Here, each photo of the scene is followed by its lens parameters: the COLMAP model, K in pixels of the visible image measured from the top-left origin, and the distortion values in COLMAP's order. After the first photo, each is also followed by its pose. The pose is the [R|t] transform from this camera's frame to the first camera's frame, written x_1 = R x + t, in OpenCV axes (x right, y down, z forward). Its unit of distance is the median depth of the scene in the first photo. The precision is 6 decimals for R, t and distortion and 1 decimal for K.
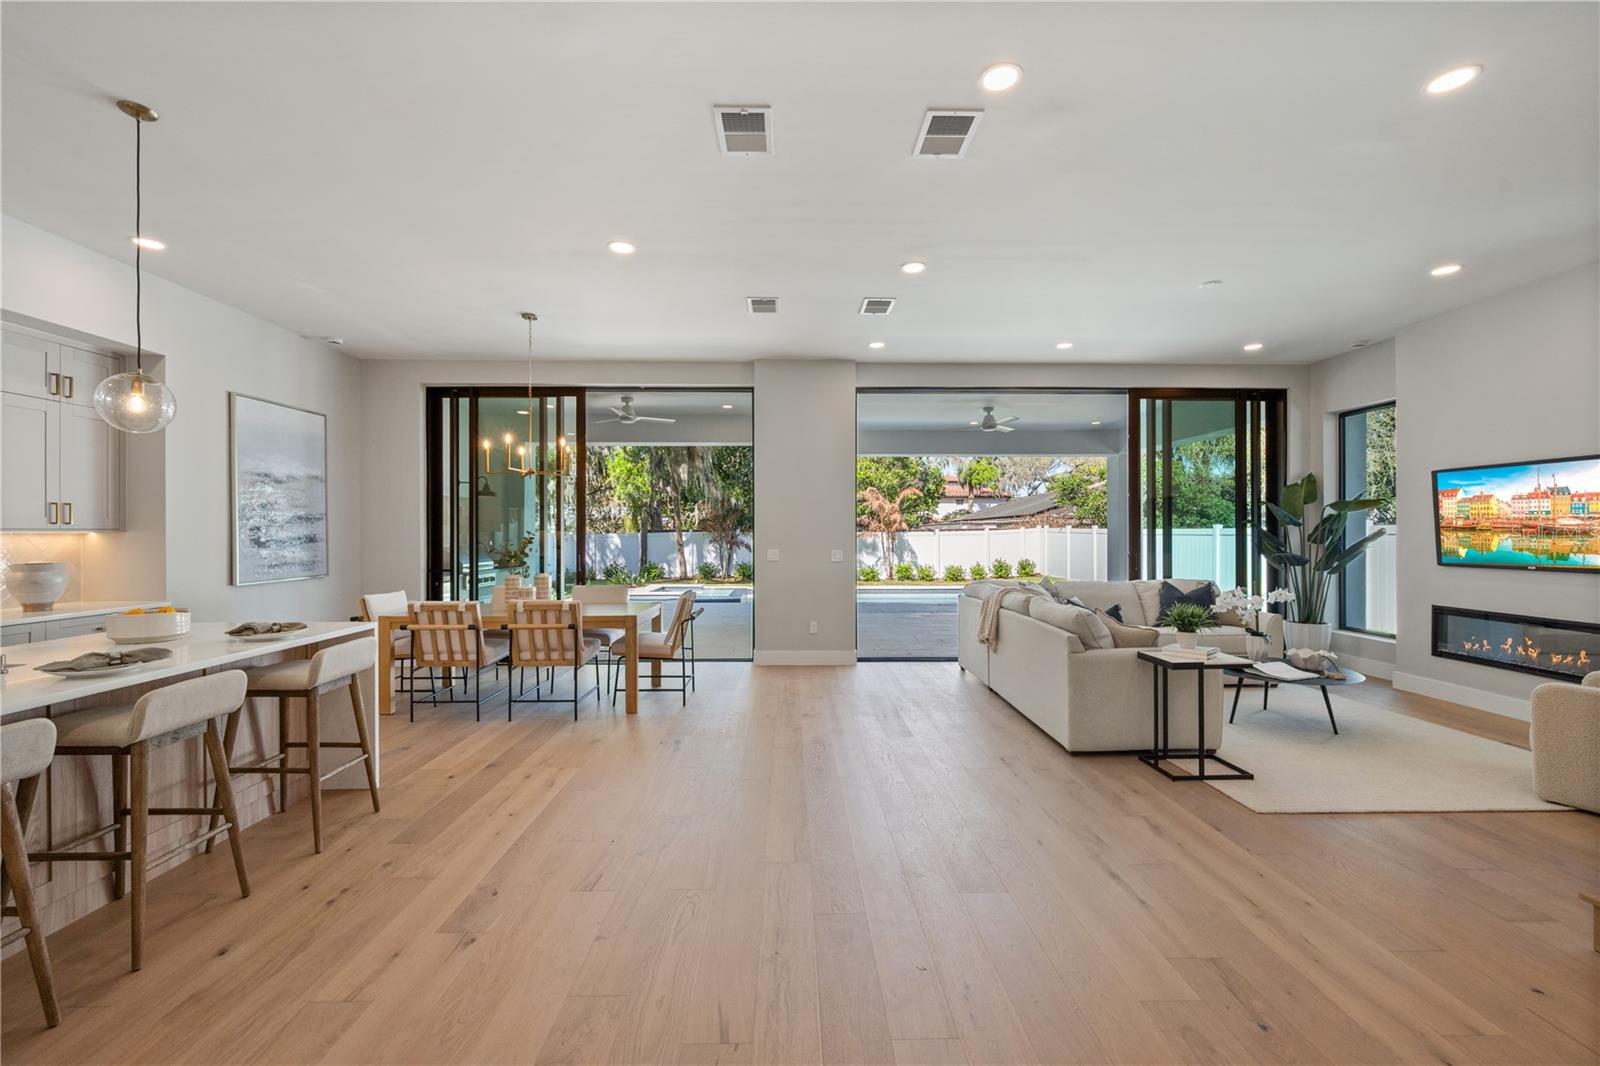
lens RADIAL K [[650.9, 0, 804.0], [0, 650.9, 529.6], [0, 0, 1]] dist [-0.003002, 0.000300]
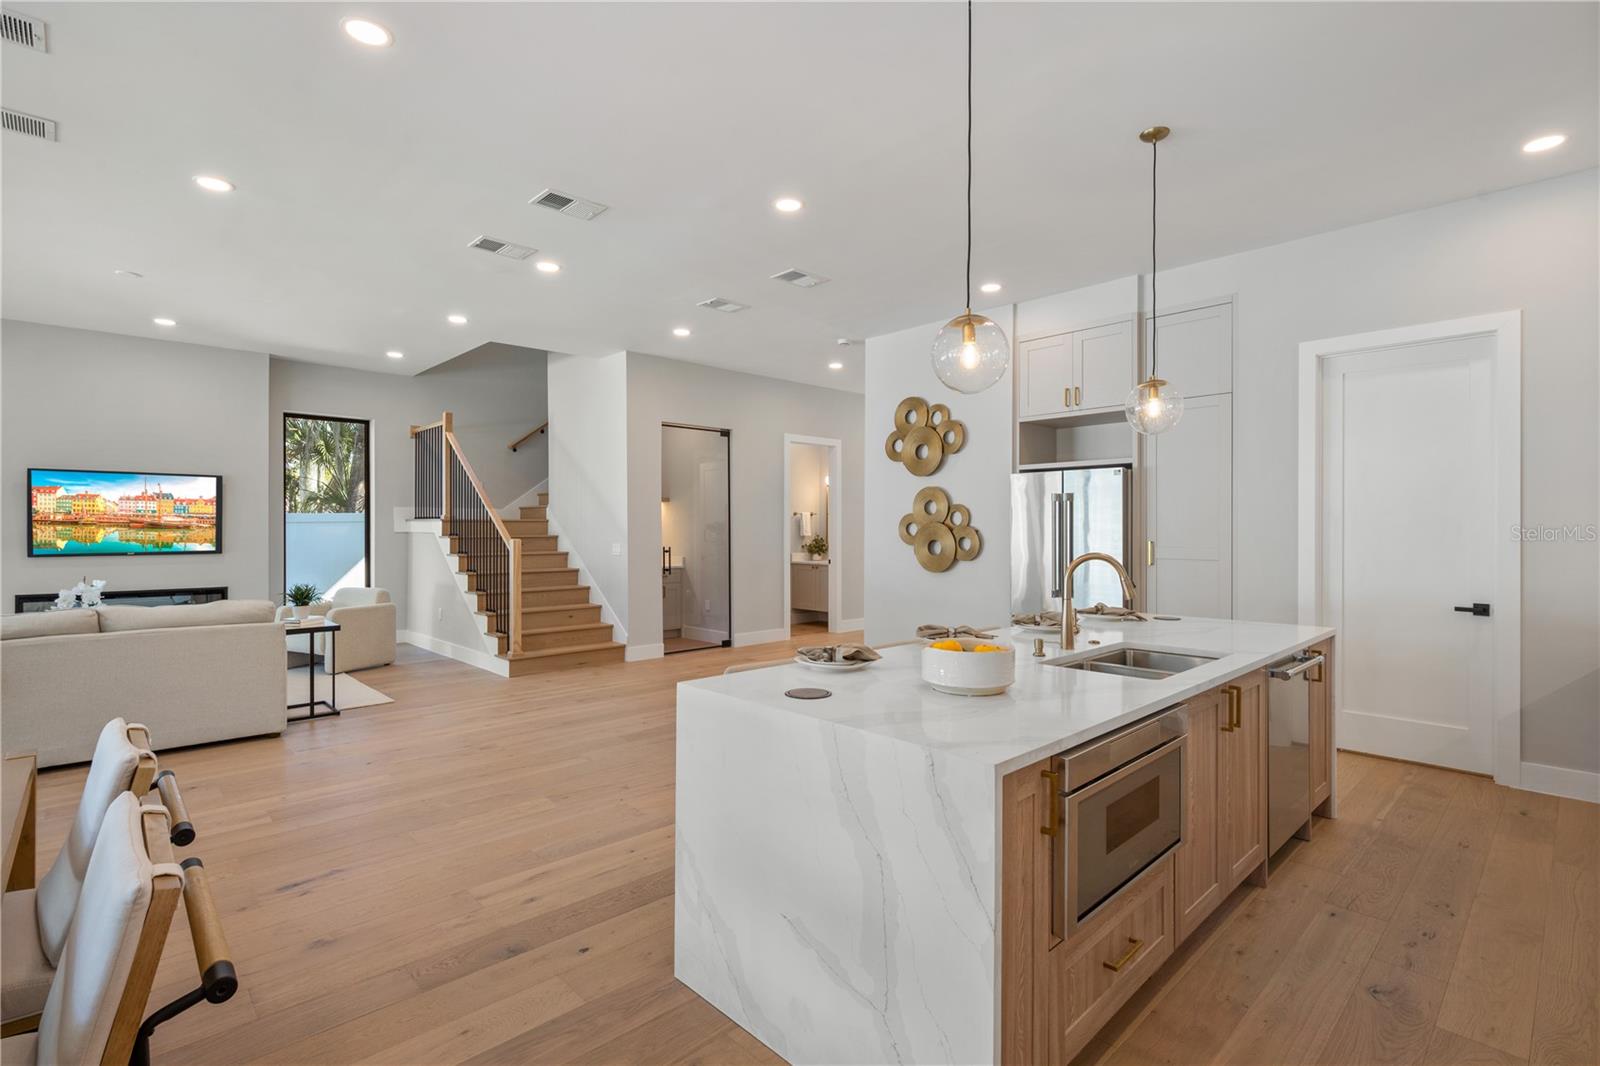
lens RADIAL K [[738.8, 0, 814.6], [0, 738.8, 539.6], [0, 0, 1]] dist [-0.001969, 0.000095]
pose [[-0.670653, -0.010641, 0.741695, -0.865405], [-0.006199, 0.999943, 0.008741, 0.009197], [-0.741745, 0.001264, -0.670681, 0.960218]]
